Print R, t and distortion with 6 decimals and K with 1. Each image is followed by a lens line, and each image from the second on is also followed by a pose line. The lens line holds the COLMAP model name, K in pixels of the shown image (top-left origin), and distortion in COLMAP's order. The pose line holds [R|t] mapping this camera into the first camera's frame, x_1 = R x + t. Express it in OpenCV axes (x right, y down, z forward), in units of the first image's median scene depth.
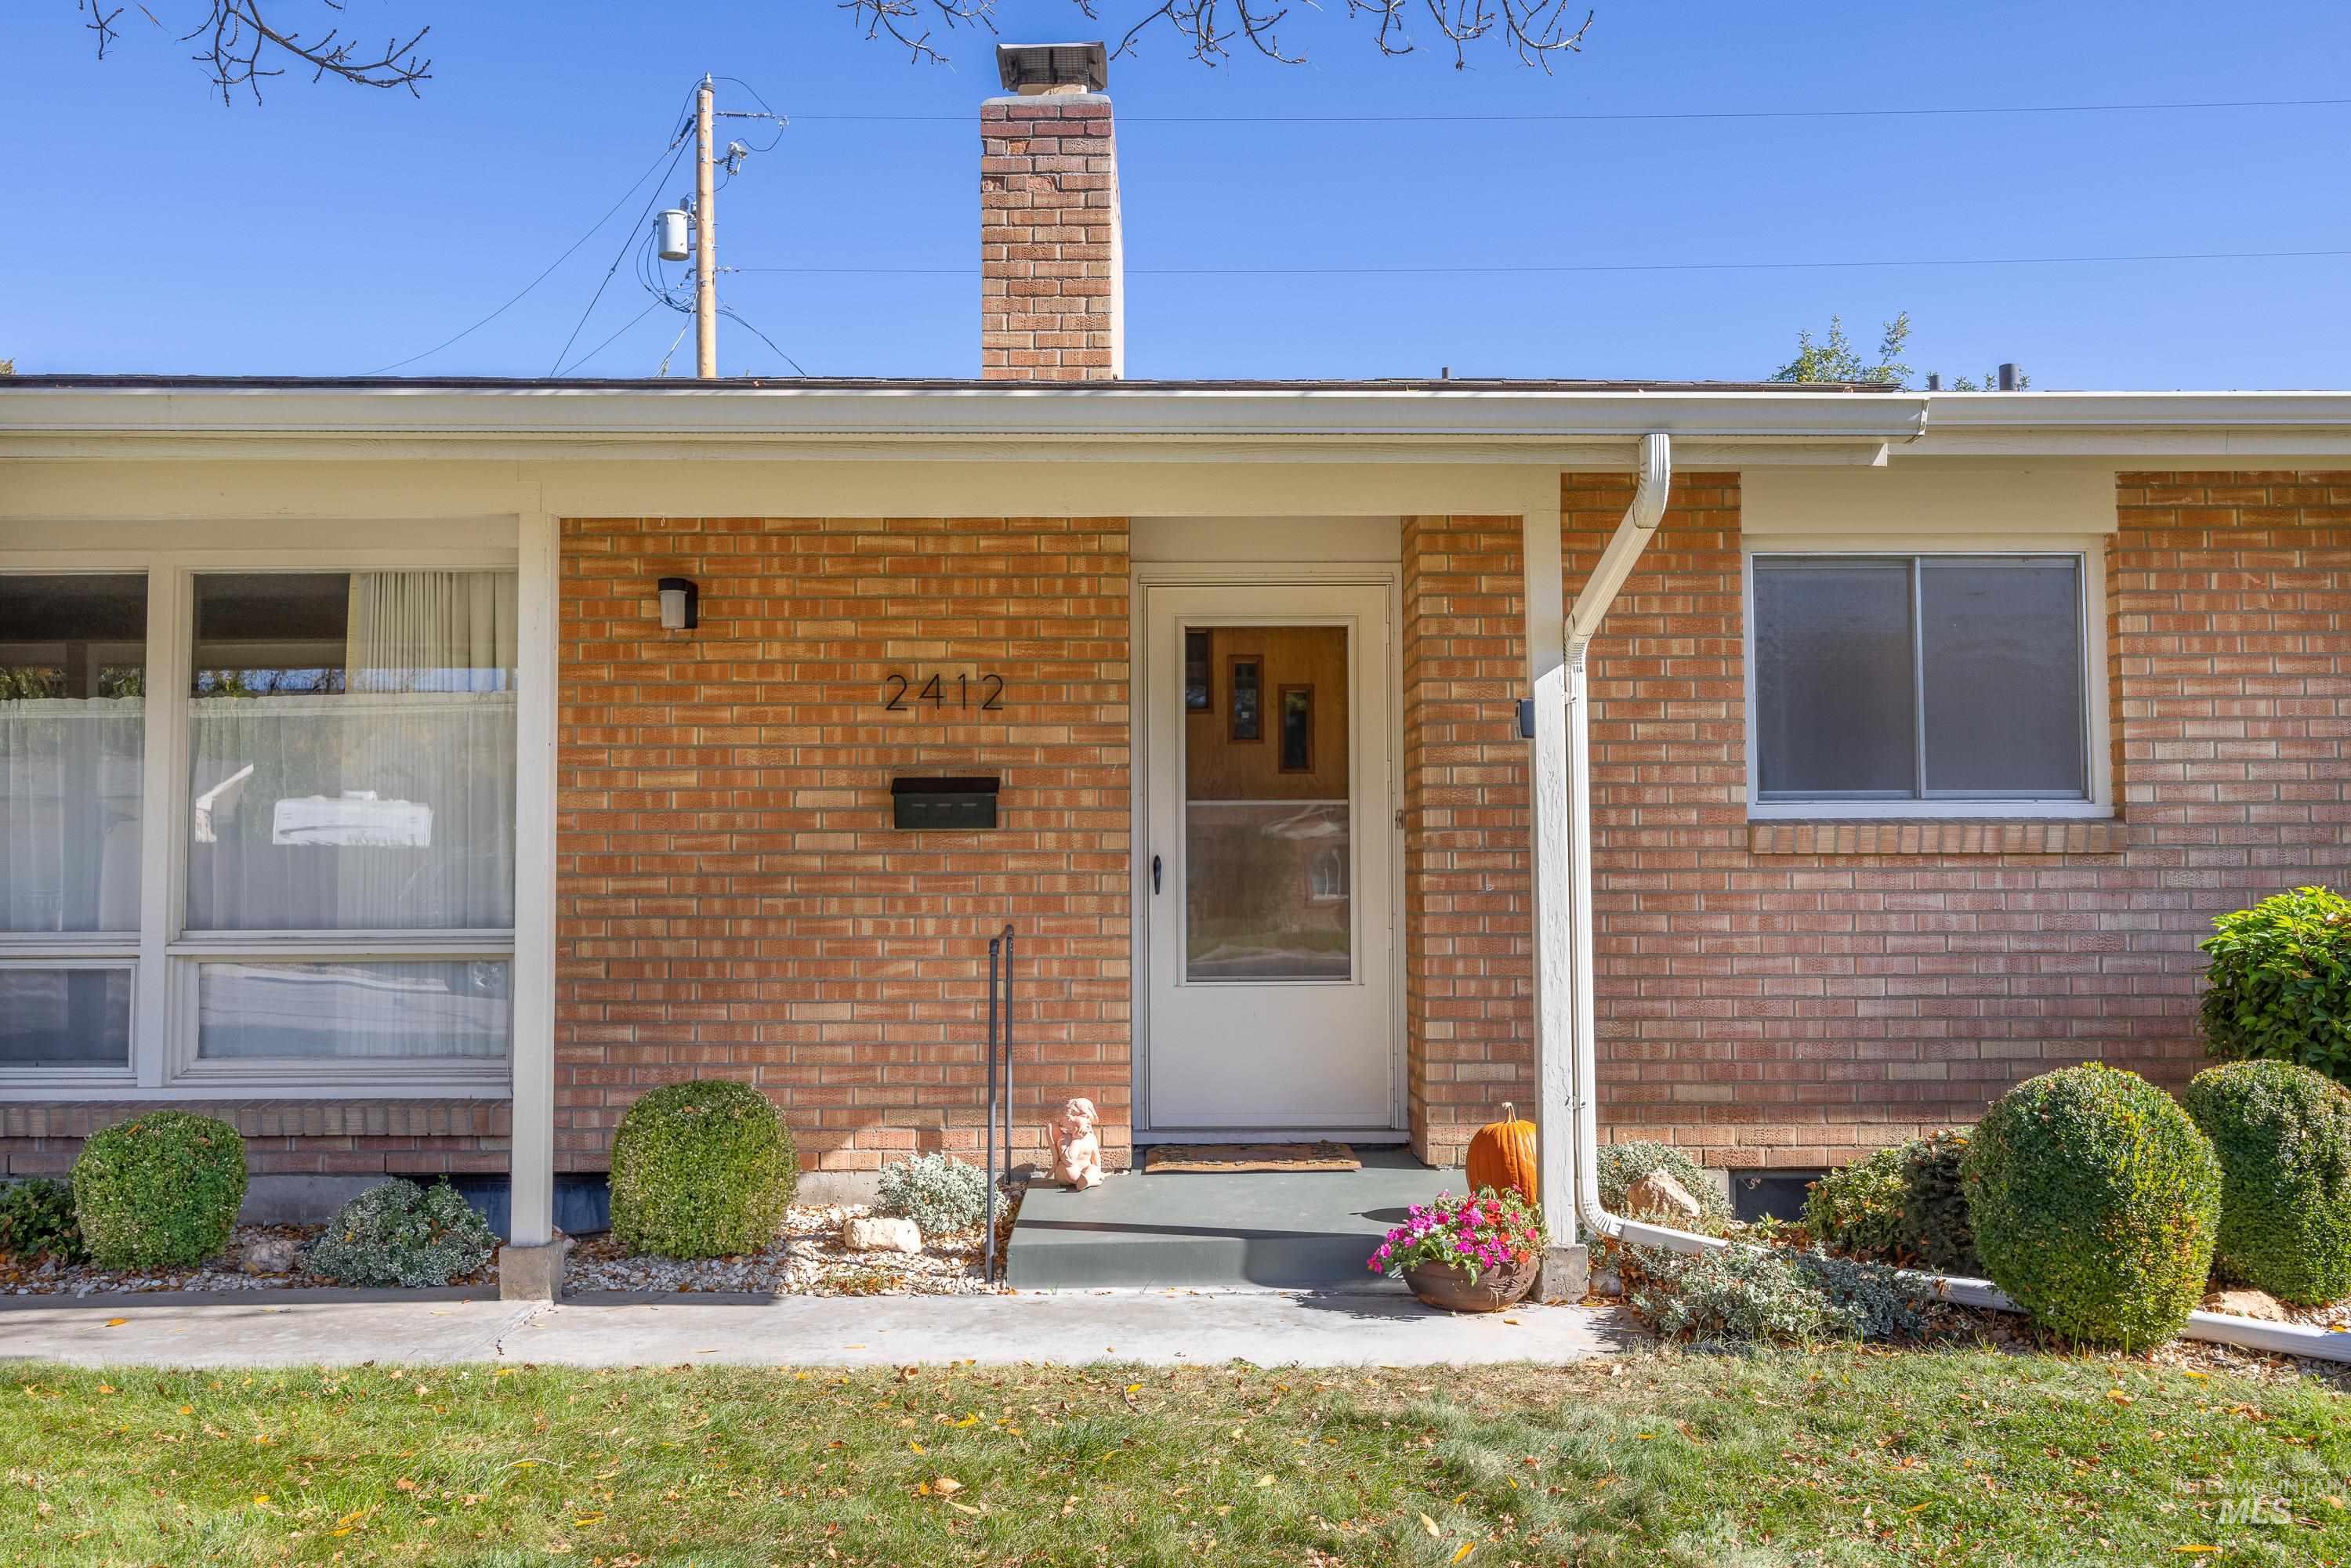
lens RADIAL K [[2095.4, 0, 1175.5], [0, 2095.4, 784.0], [0, 0, 1]] dist [0.002716, 0.000458]
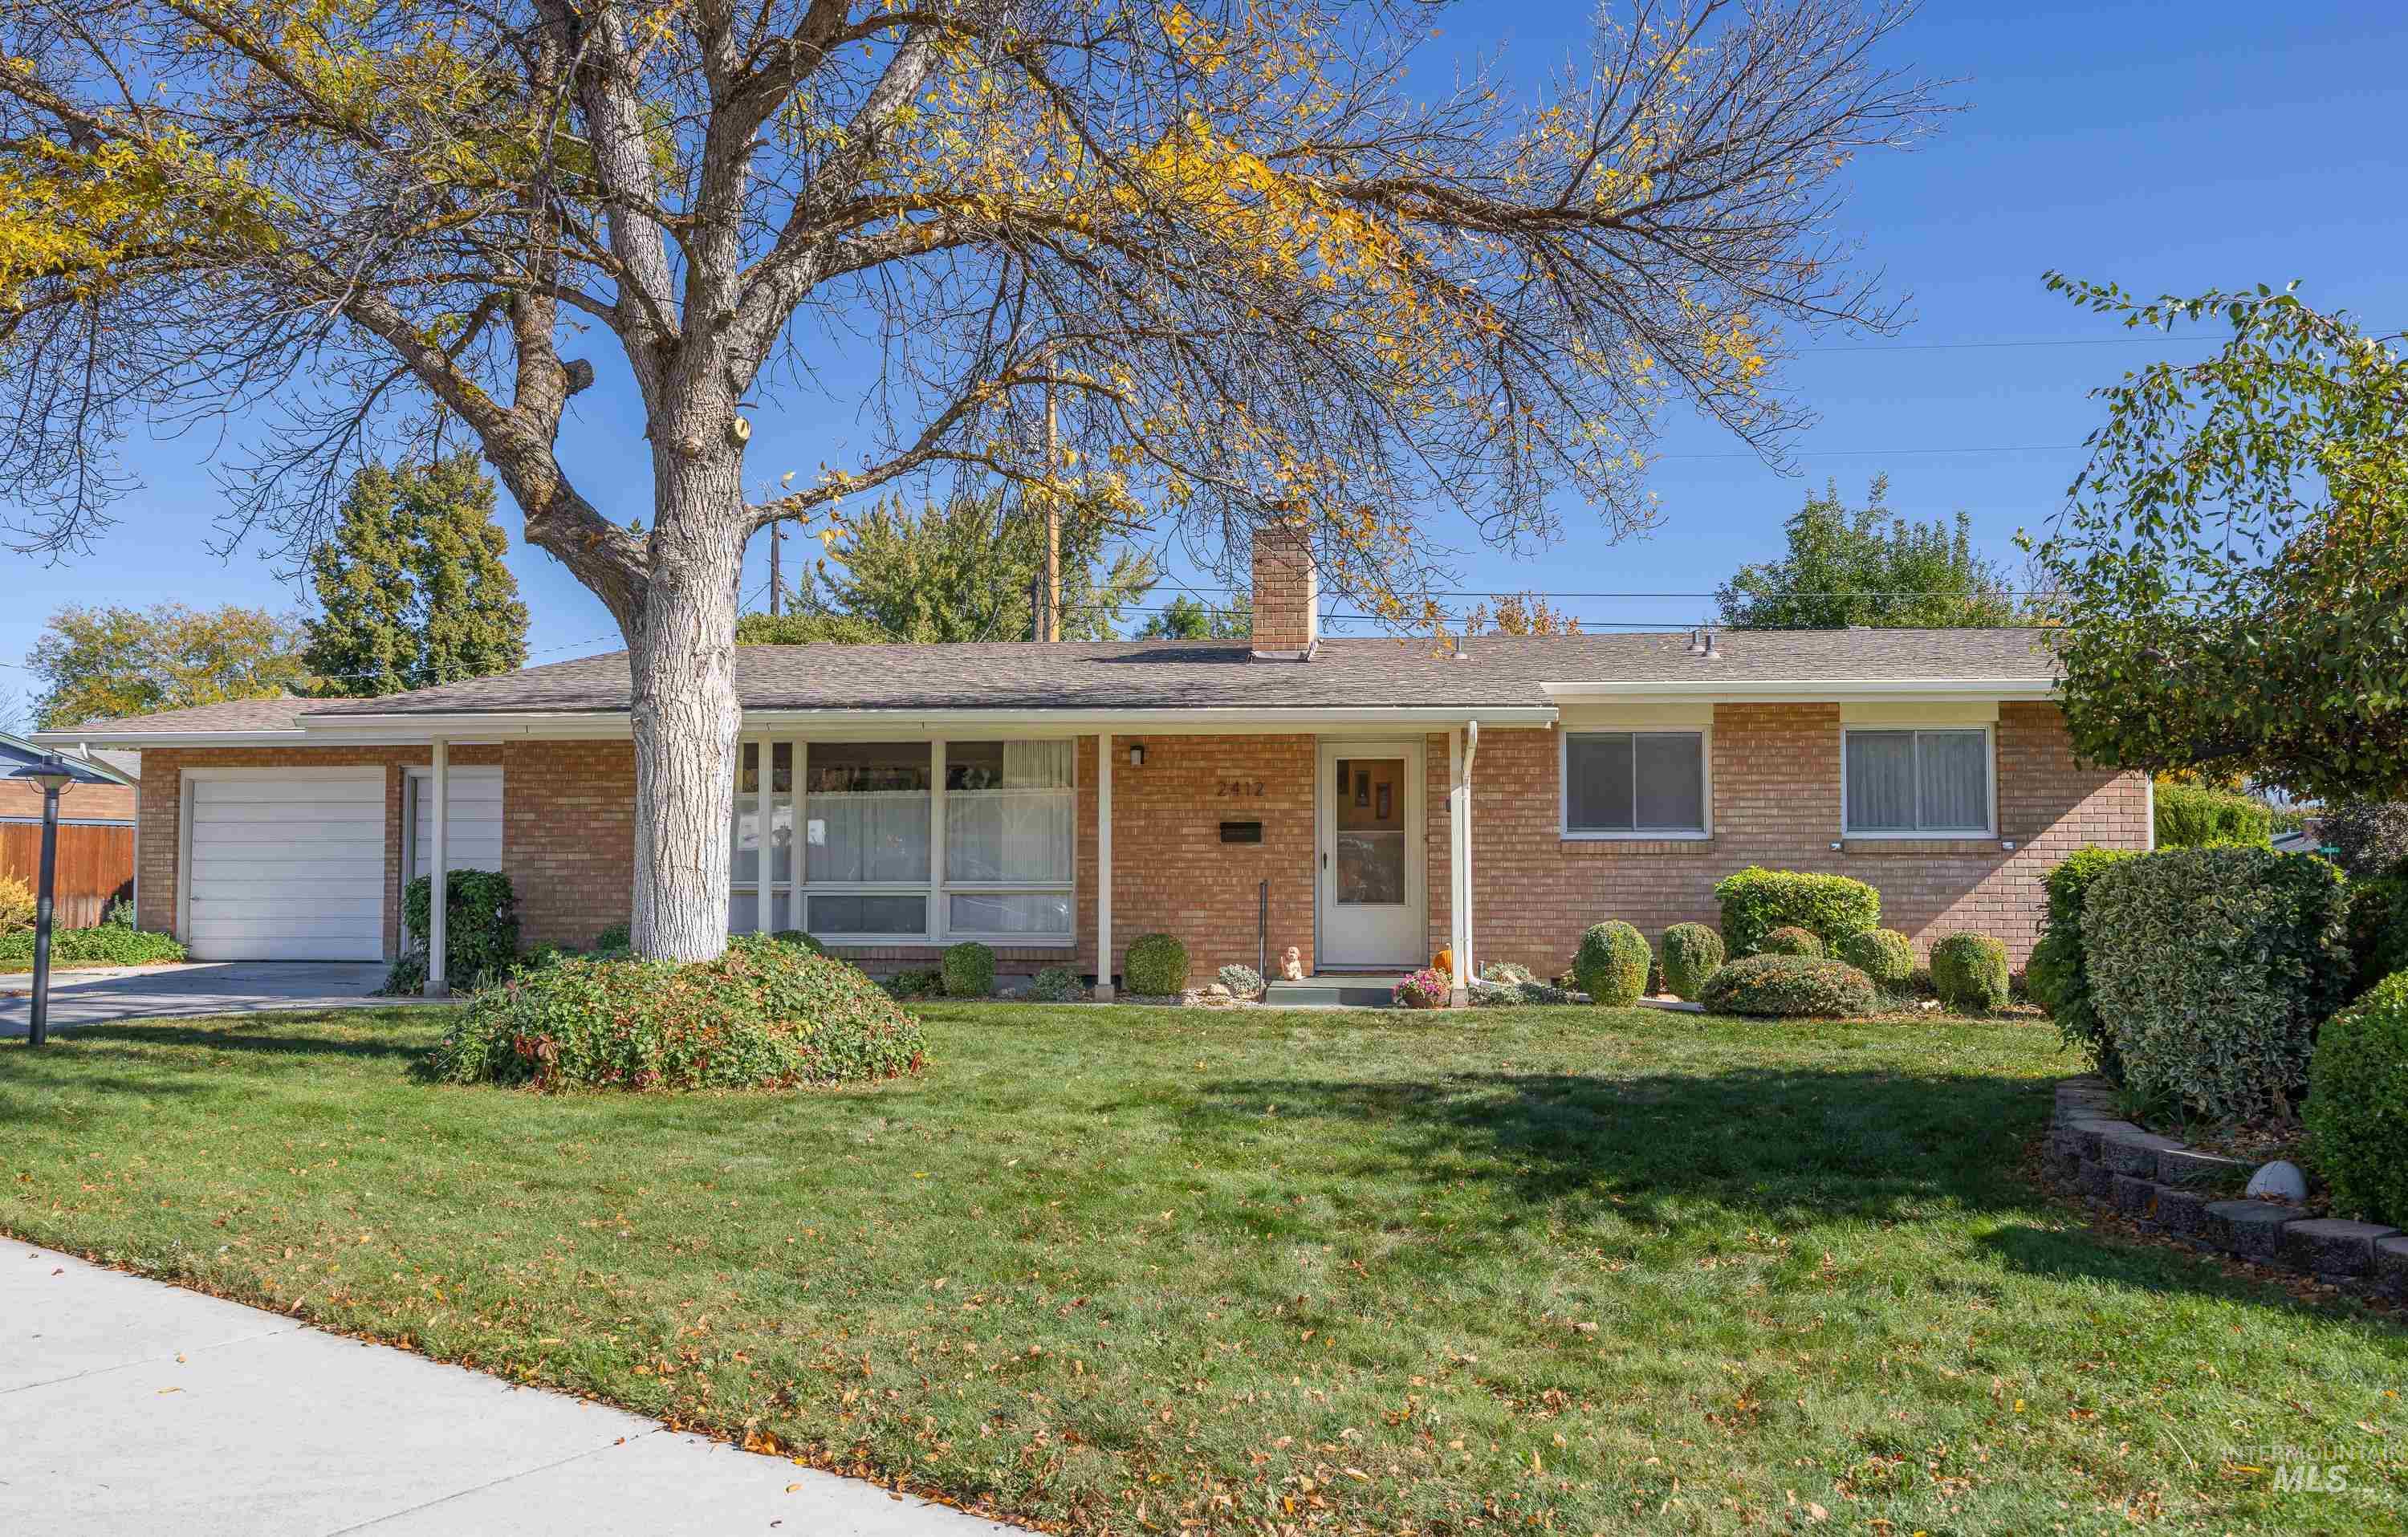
lens RADIAL K [[1961.3, 0, 1204.0], [0, 1961.3, 768.5], [0, 0, 1]] dist [-0.005710, 0.006365]
pose [[0.994976, -0.000815, -0.100112, 0.084608], [-0.000163, 0.999952, -0.009760, -0.045038], [0.100116, 0.009727, 0.994928, -1.375560]]
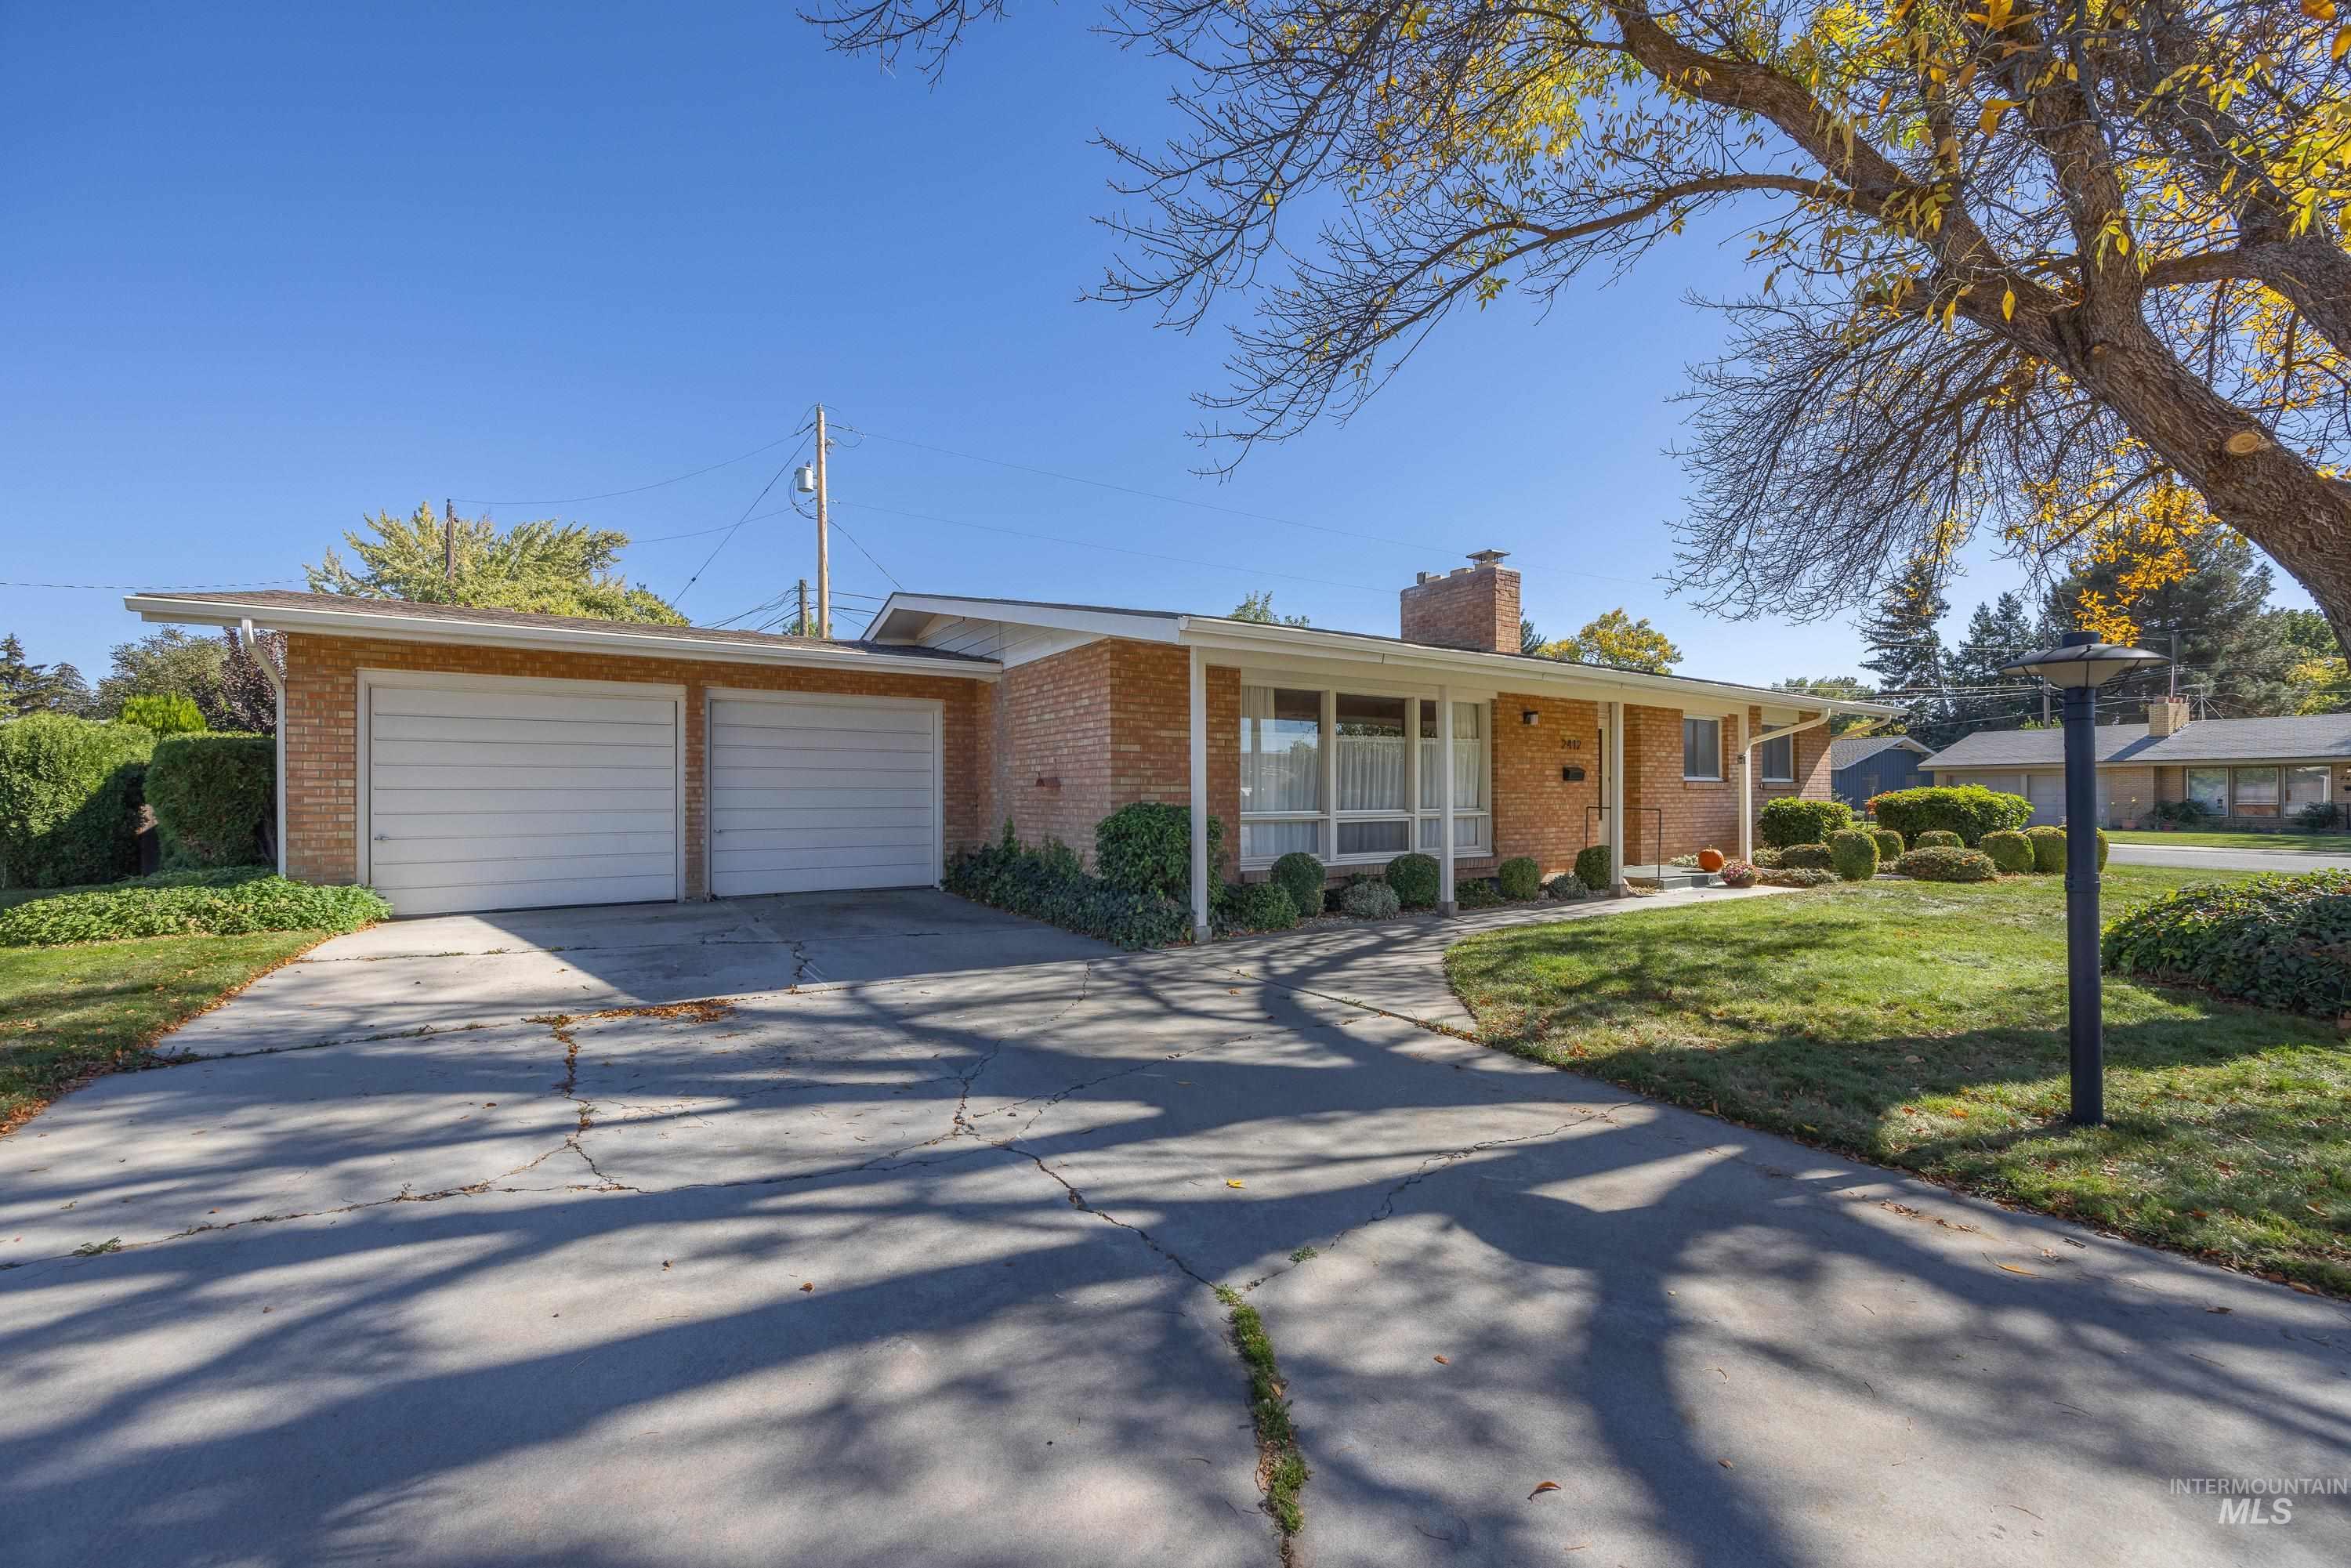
lens RADIAL K [[986.8, 0, 1175.5], [0, 986.8, 784.0], [0, 0, 1]] dist [0.036692, -0.009821]
pose [[0.780550, 0.009923, 0.625015, -1.748812], [-0.028622, 0.999393, 0.019877, 0.010717], [-0.624438, -0.033404, 0.780359, 0.050735]]
